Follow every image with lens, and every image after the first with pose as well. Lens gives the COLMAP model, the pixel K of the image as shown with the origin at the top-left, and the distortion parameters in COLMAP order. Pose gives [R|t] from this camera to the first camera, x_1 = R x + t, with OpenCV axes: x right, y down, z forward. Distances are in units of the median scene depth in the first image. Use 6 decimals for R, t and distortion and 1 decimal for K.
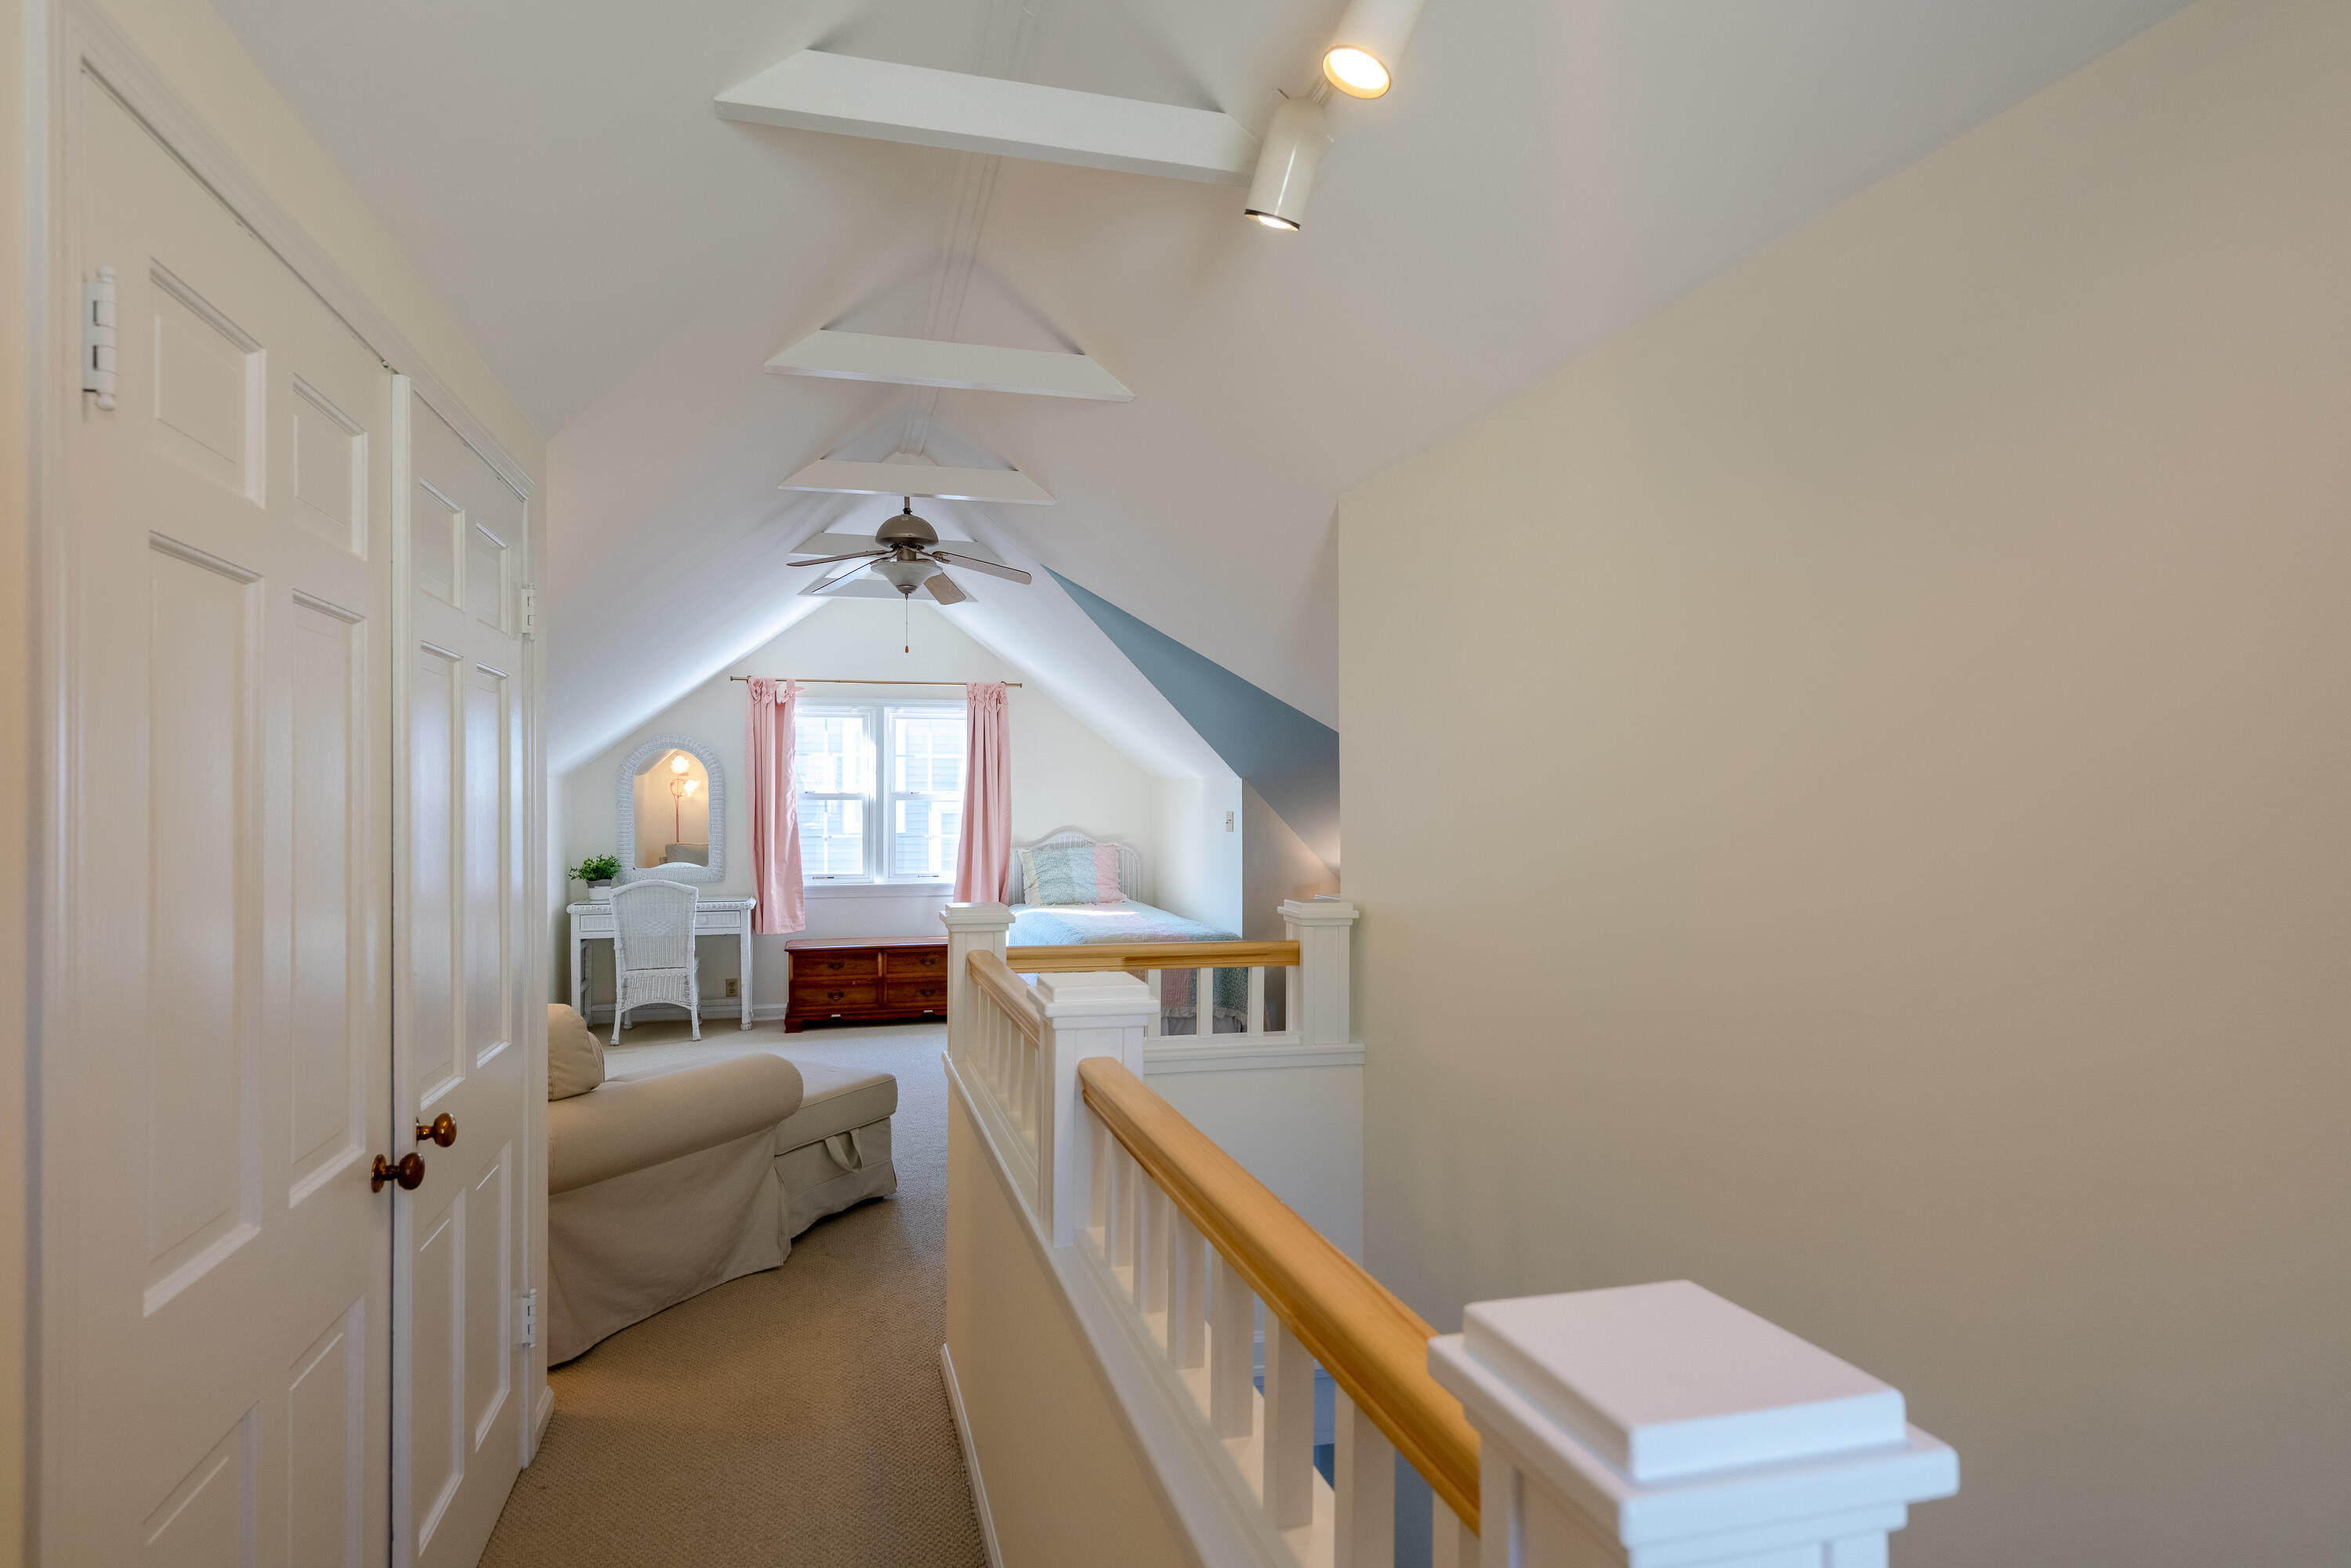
lens RADIAL K [[1246.5, 0, 1168.9], [0, 1246.5, 792.0], [0, 0, 1]] dist [-0.007208, -0.000112]
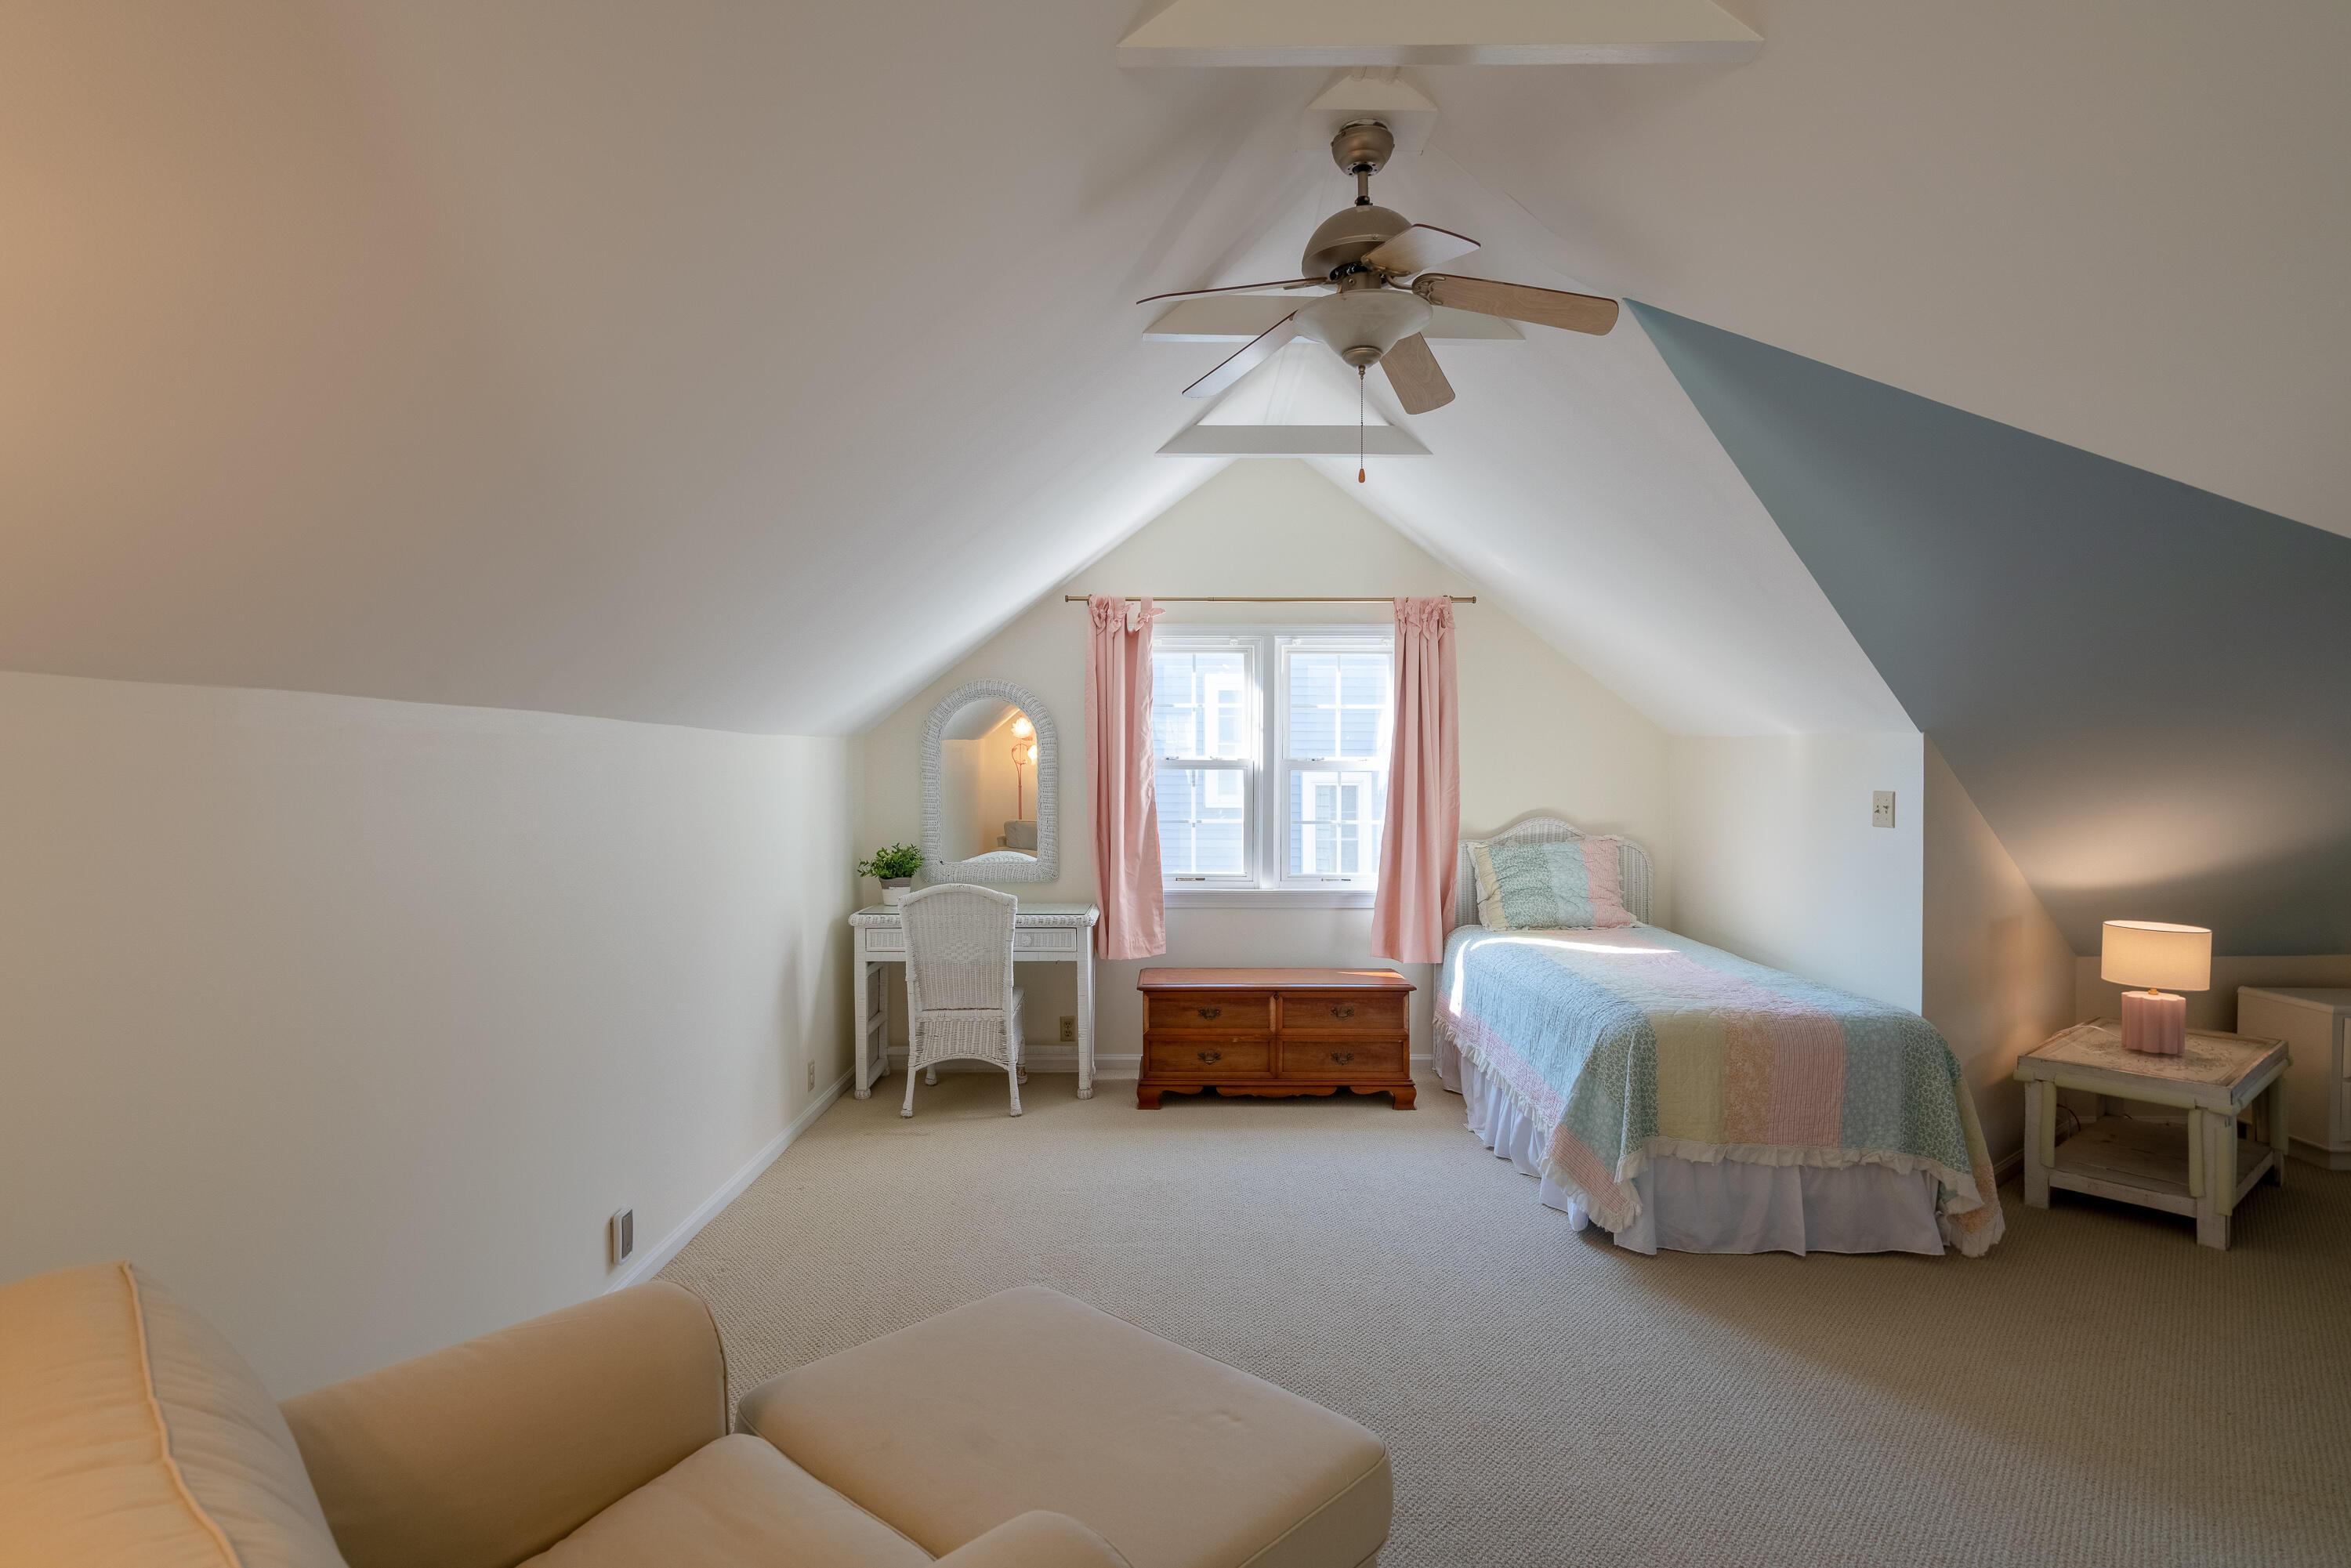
lens RADIAL K [[1246.5, 0, 1175.1], [0, 1246.5, 781.3], [0, 0, 1]] dist [-0.007208, -0.000112]
pose [[0.962750, 0.005139, -0.270344, -0.097401], [-0.001127, 0.999887, 0.014994, 0.002569], [0.270390, -0.014131, 0.962647, 0.326406]]
